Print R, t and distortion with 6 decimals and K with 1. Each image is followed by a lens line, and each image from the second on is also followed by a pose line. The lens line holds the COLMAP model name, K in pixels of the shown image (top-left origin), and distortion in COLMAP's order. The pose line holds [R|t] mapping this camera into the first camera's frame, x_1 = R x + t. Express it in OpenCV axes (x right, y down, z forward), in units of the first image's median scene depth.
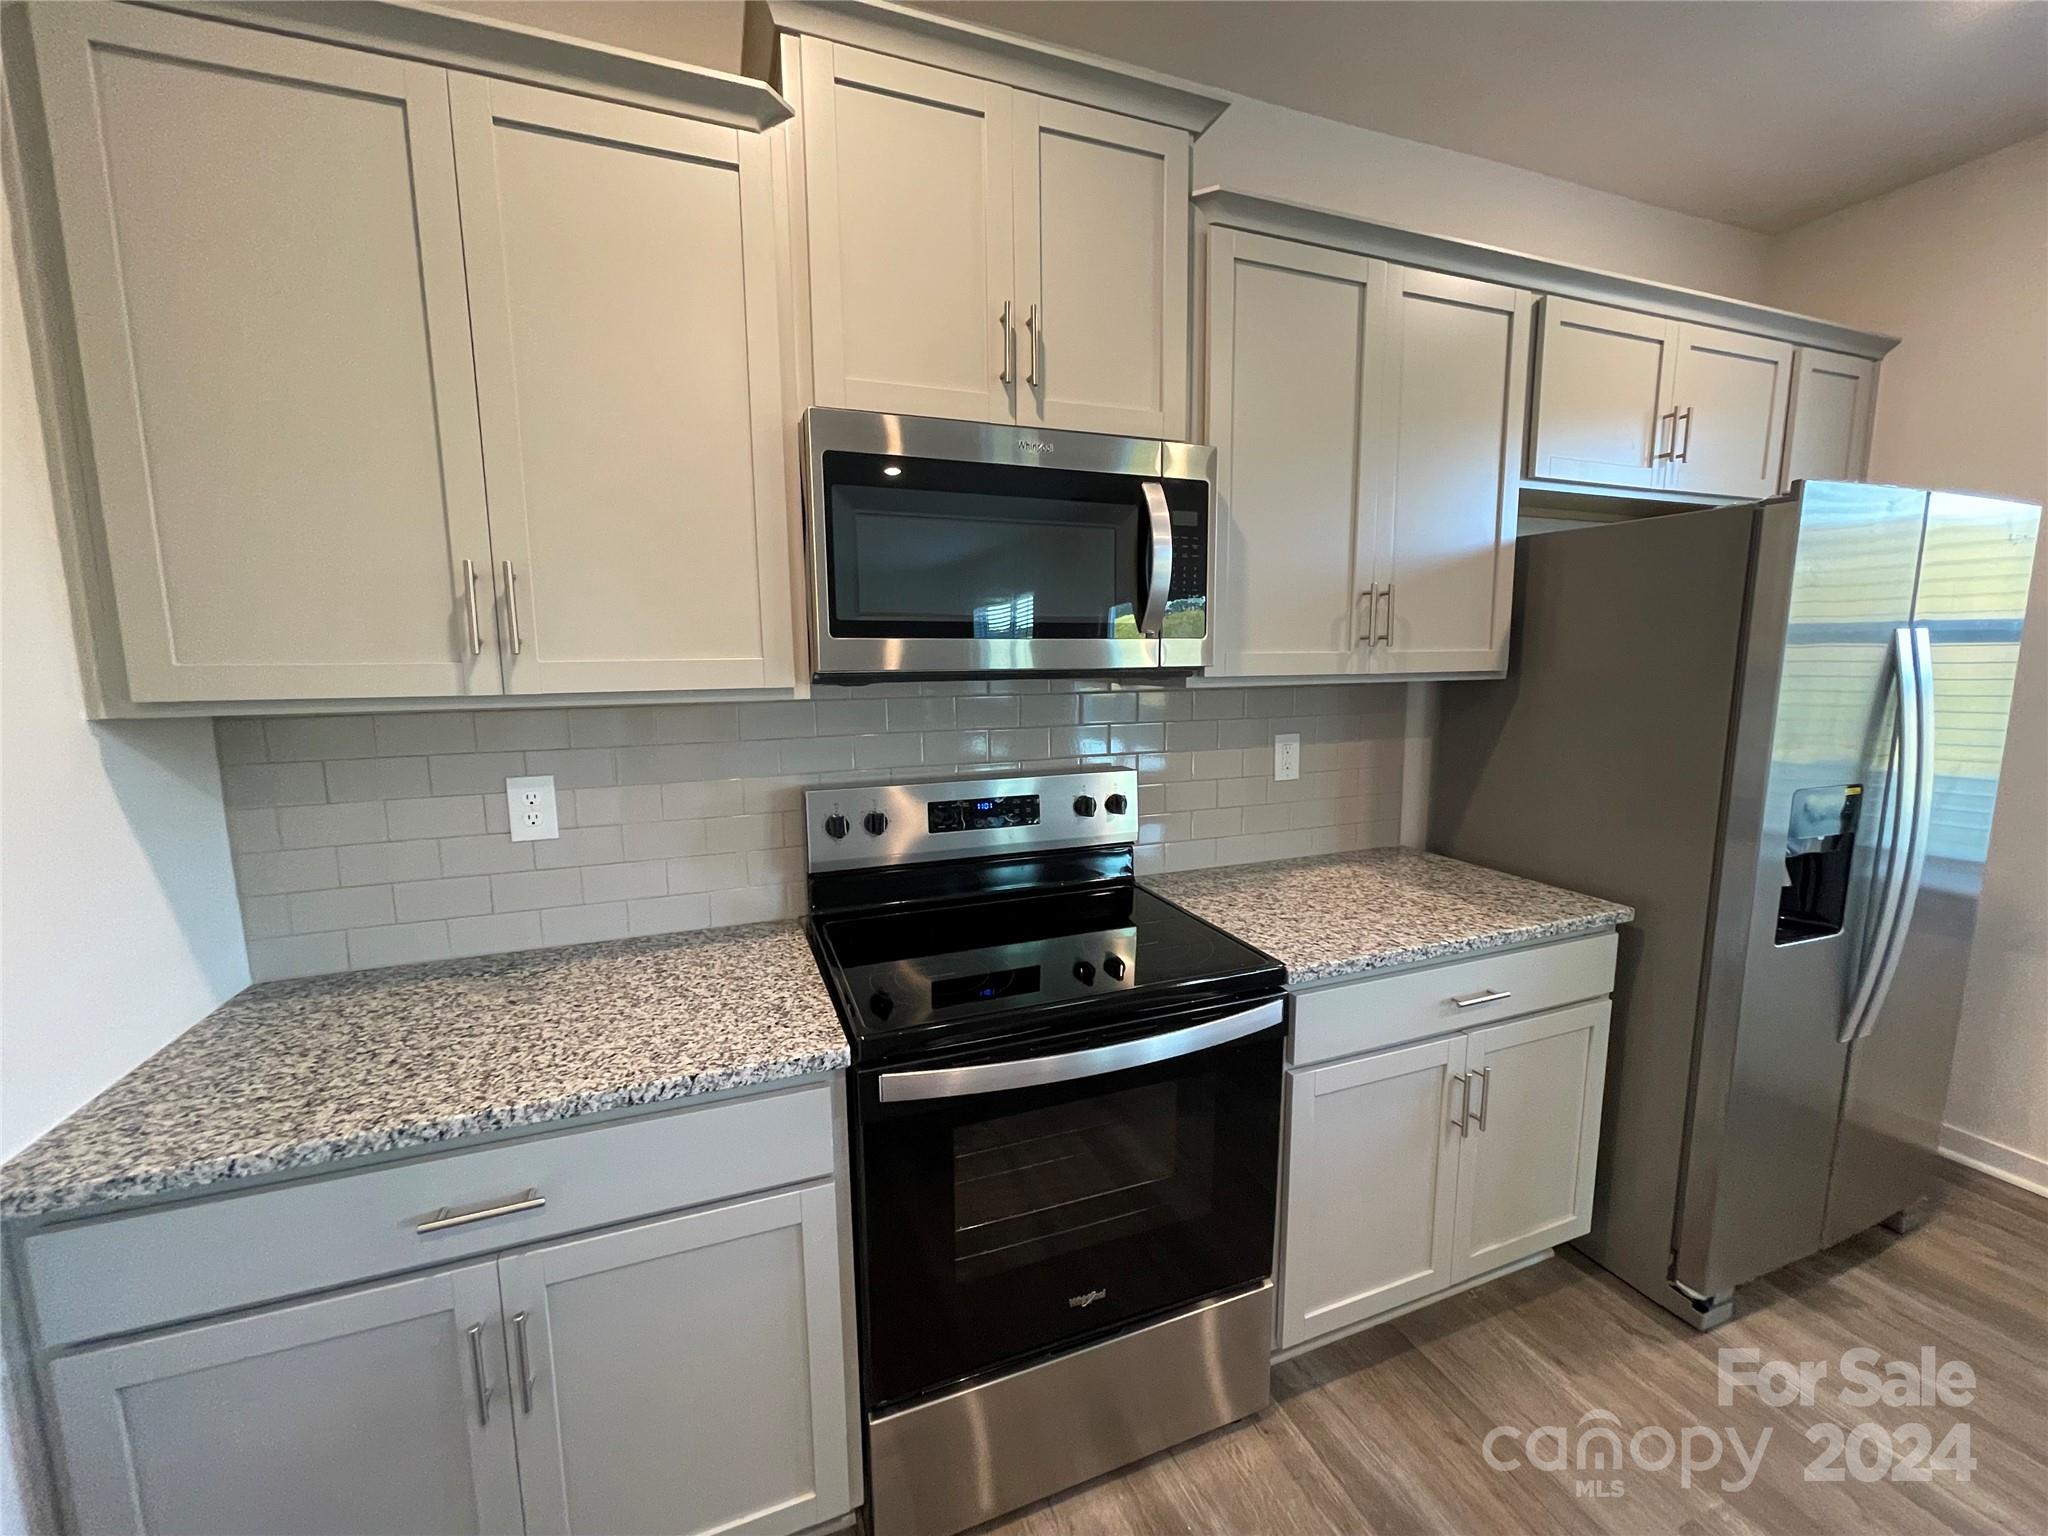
lens RADIAL K [[828.2, 0, 1023.3], [0, 828.2, 769.2], [0, 0, 1]] dist [-0.002625, 0.002041]
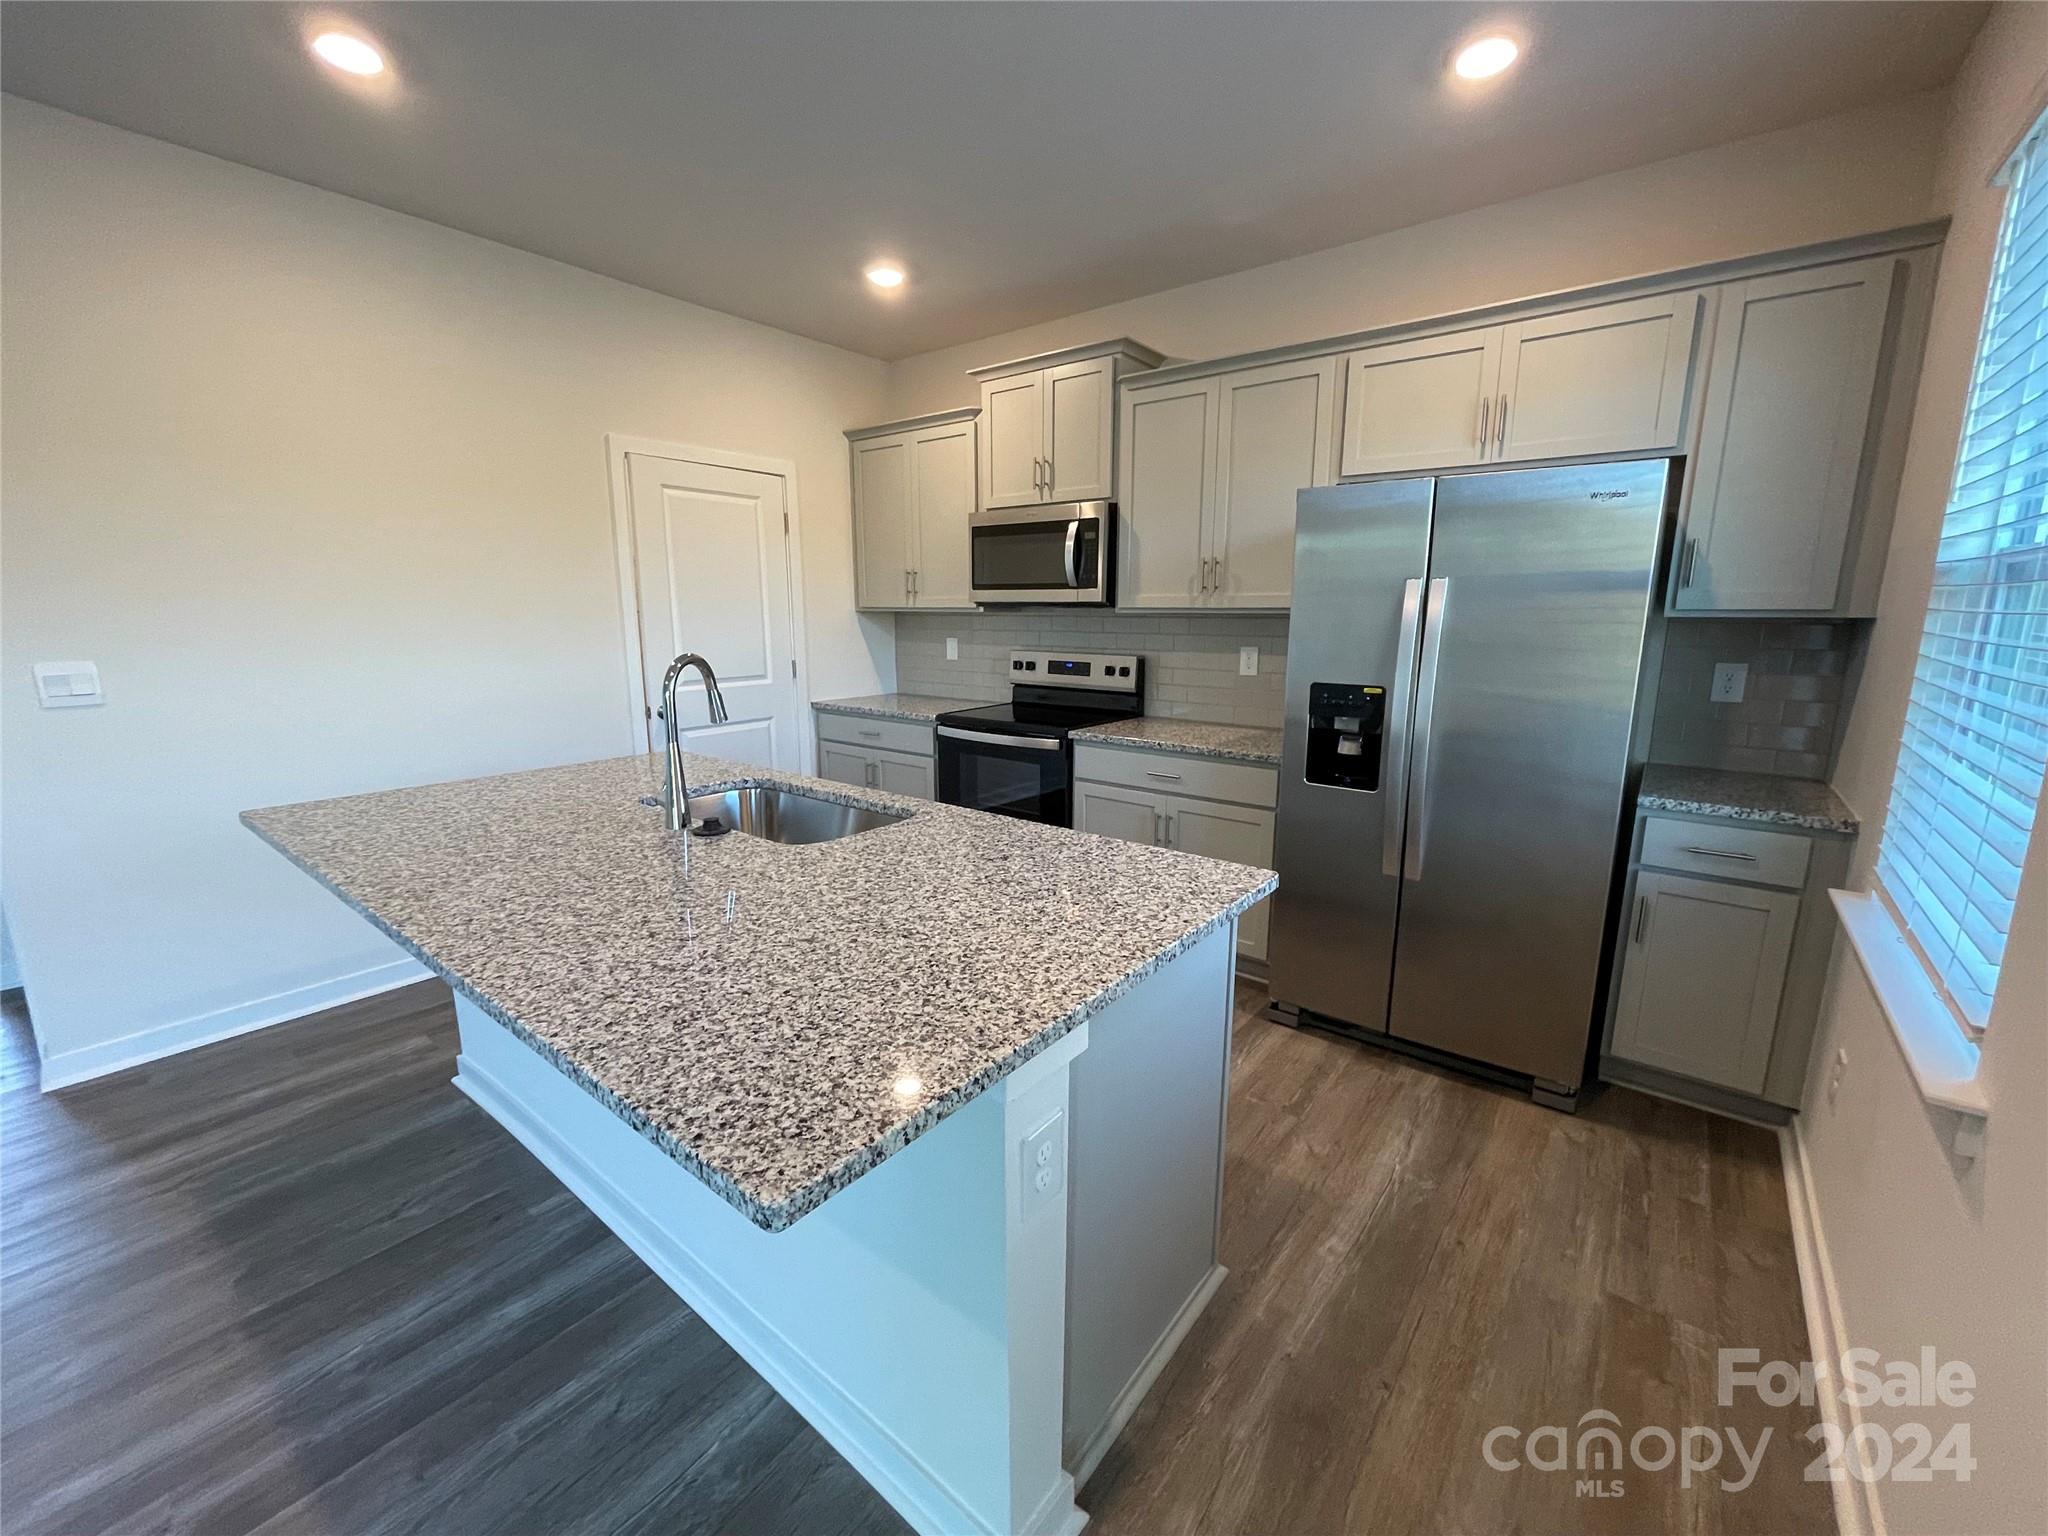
lens RADIAL K [[828.2, 0, 1022.8], [0, 828.2, 768.6], [0, 0, 1]] dist [-0.002625, 0.002041]
pose [[0.508180, 0.178465, -0.842558, 2.165398], [-0.122959, 0.983308, 0.134116, 0.042815], [0.852429, 0.035445, 0.521641, -0.321652]]
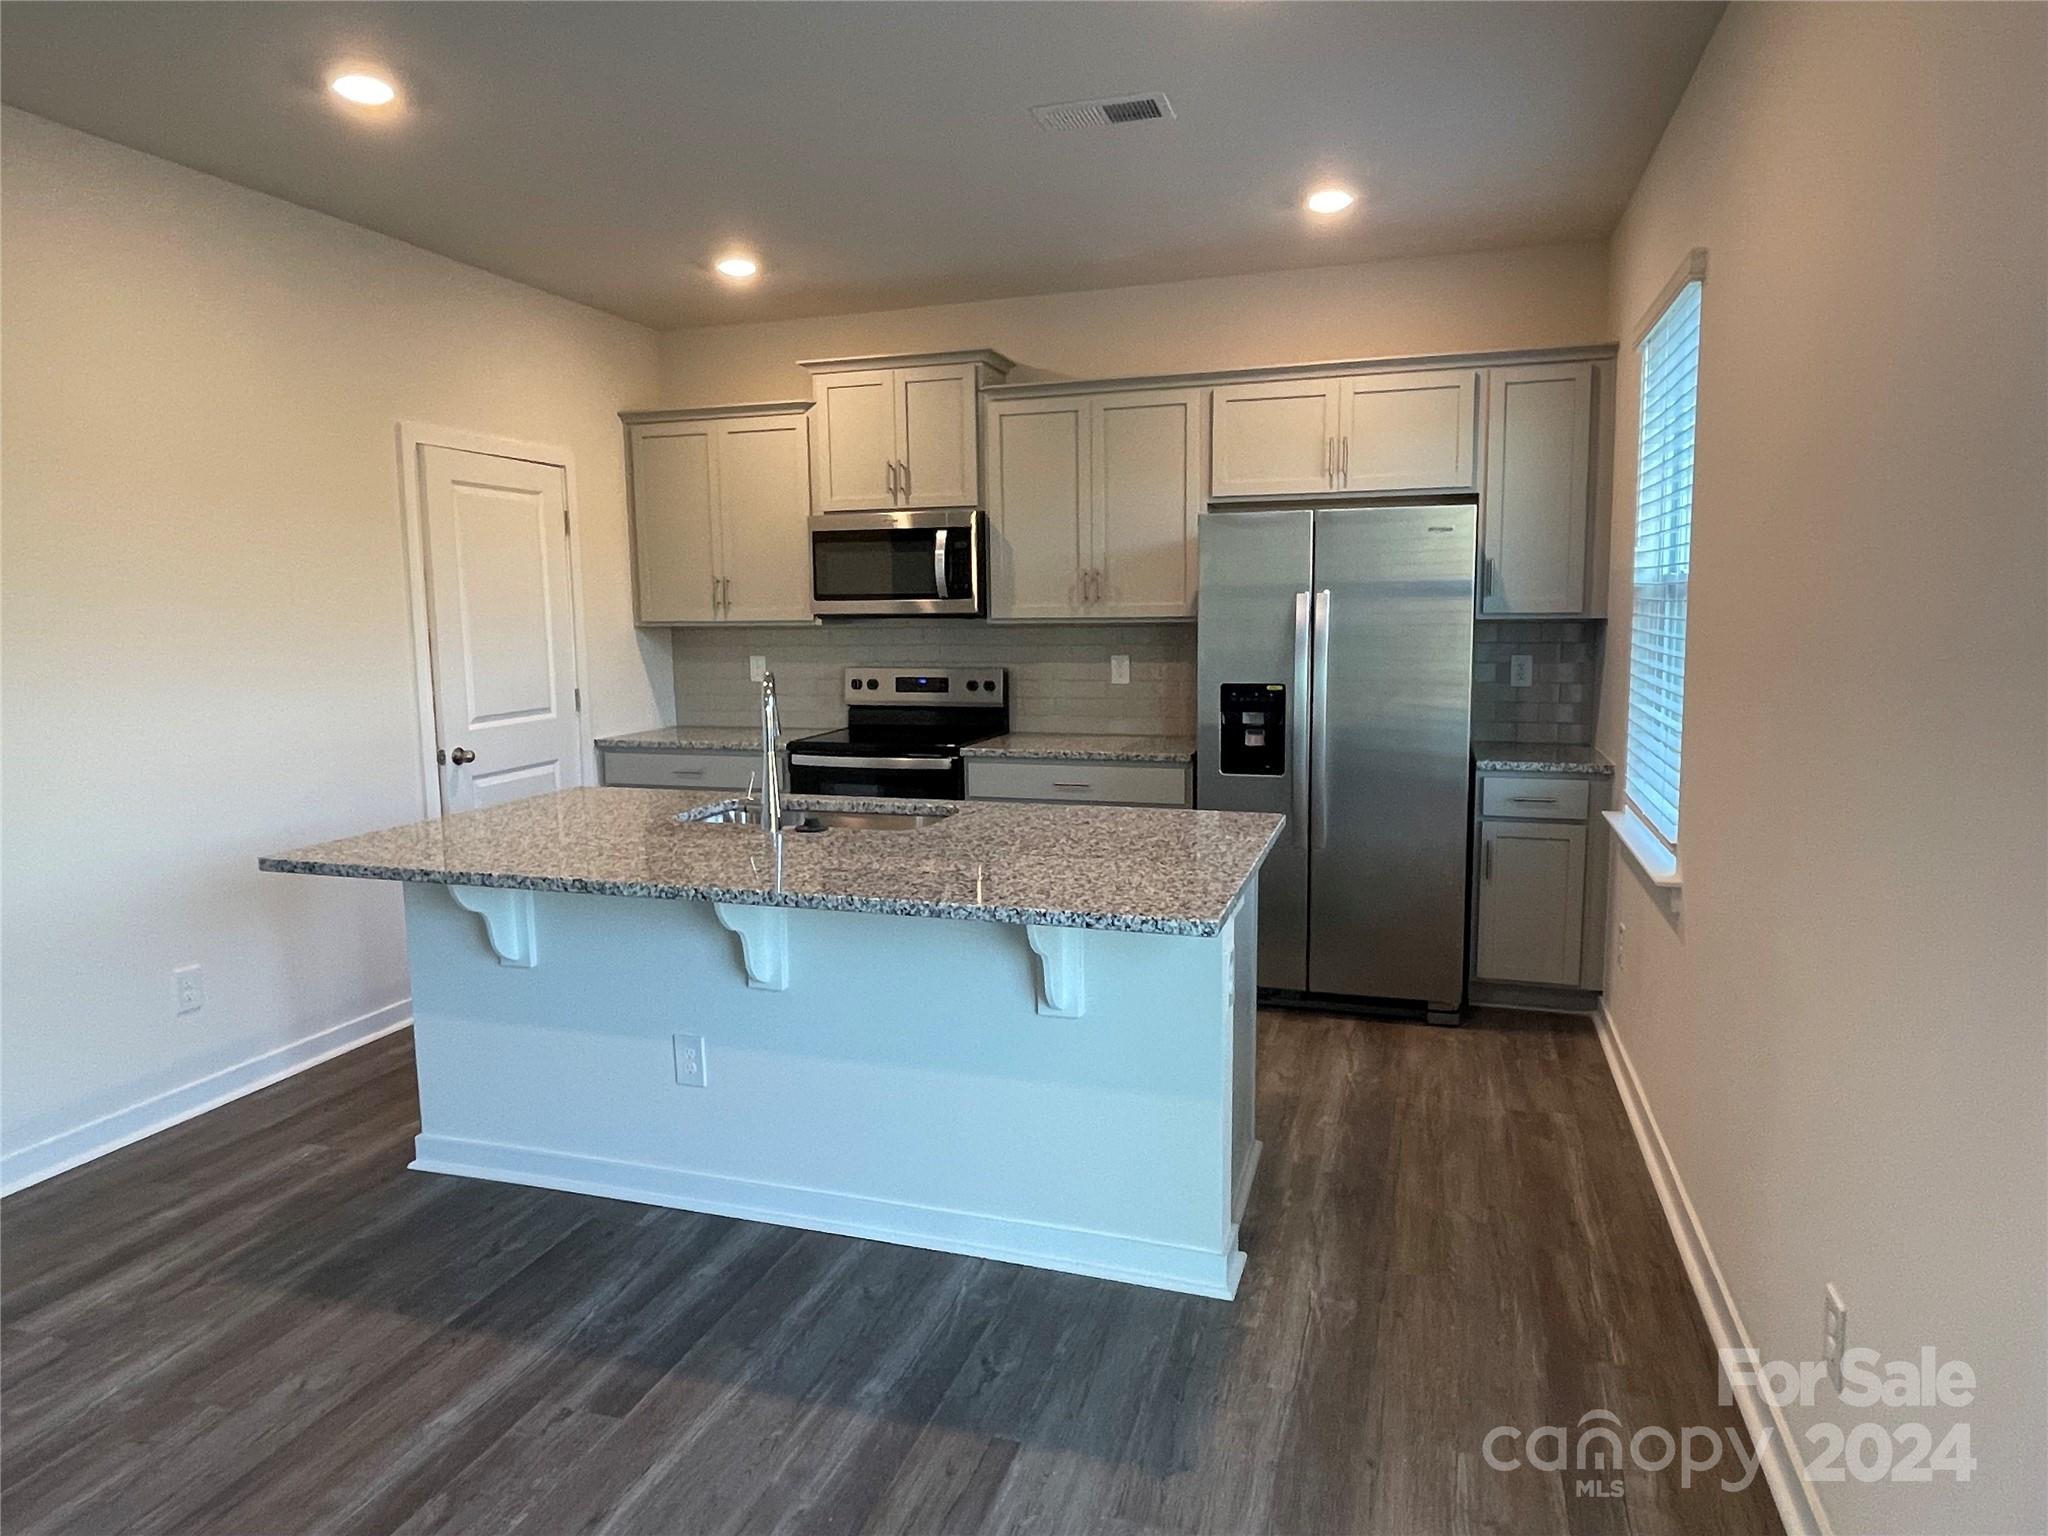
lens RADIAL K [[1249.5, 0, 1024.0], [0, 1249.5, 764.1], [0, 0, 1]] dist [0.008619, -0.005303]
pose [[0.777667, 0.082184, -0.623282, 2.455465], [-0.080695, 0.996267, 0.030682, 0.158052], [0.623476, 0.026435, 0.781395, -1.465030]]
